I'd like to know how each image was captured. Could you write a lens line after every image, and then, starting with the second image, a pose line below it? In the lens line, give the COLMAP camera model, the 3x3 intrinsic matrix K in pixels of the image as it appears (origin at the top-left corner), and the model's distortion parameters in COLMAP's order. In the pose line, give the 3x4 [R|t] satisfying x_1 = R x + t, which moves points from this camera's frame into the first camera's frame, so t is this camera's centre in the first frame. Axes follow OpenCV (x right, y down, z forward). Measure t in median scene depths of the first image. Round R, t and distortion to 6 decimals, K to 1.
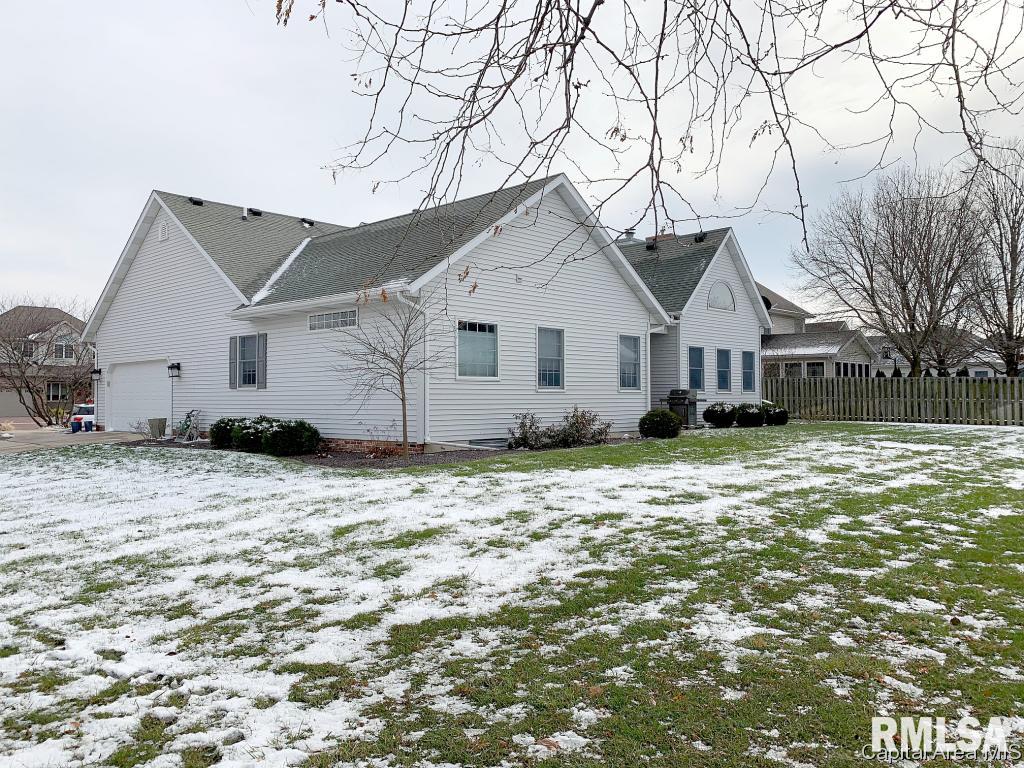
lens RADIAL K [[764.9, 0, 513.4], [0, 764.9, 383.6], [0, 0, 1]] dist [0.058112, 0.001104]
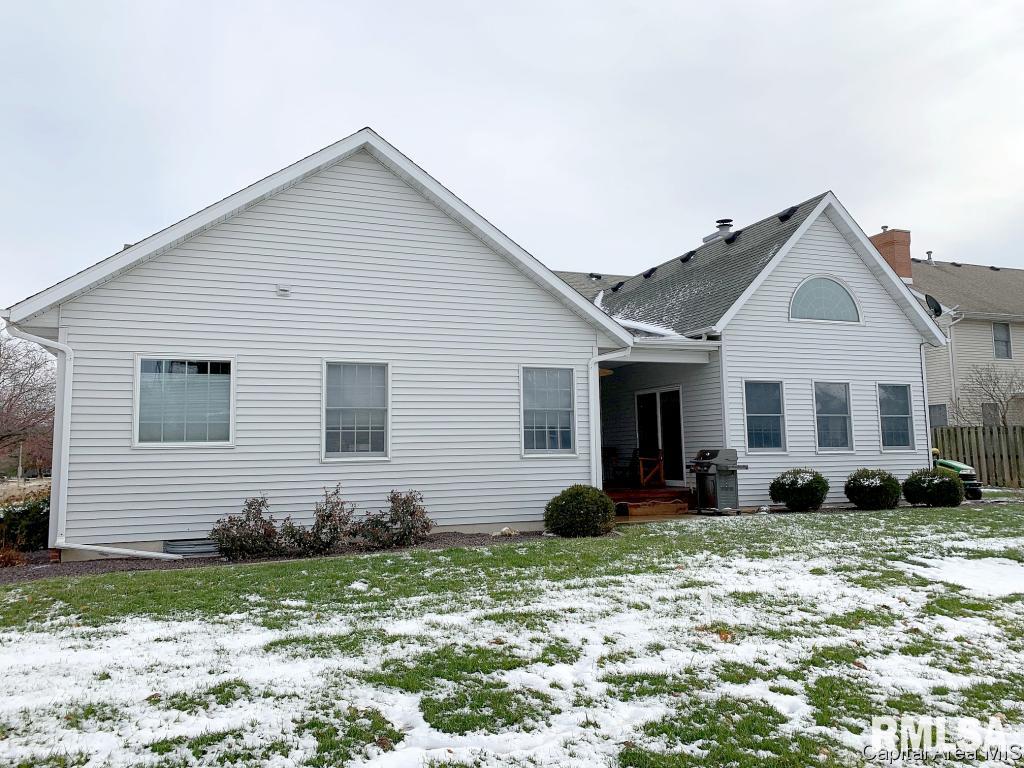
lens RADIAL K [[764.9, 0, 509.2], [0, 764.9, 376.2], [0, 0, 1]] dist [0.058112, 0.001104]
pose [[0.906310, -0.064139, -0.417717, 0.430041], [0.026341, 0.995068, -0.095638, 0.004860], [0.421791, 0.075675, 0.903530, 0.458308]]
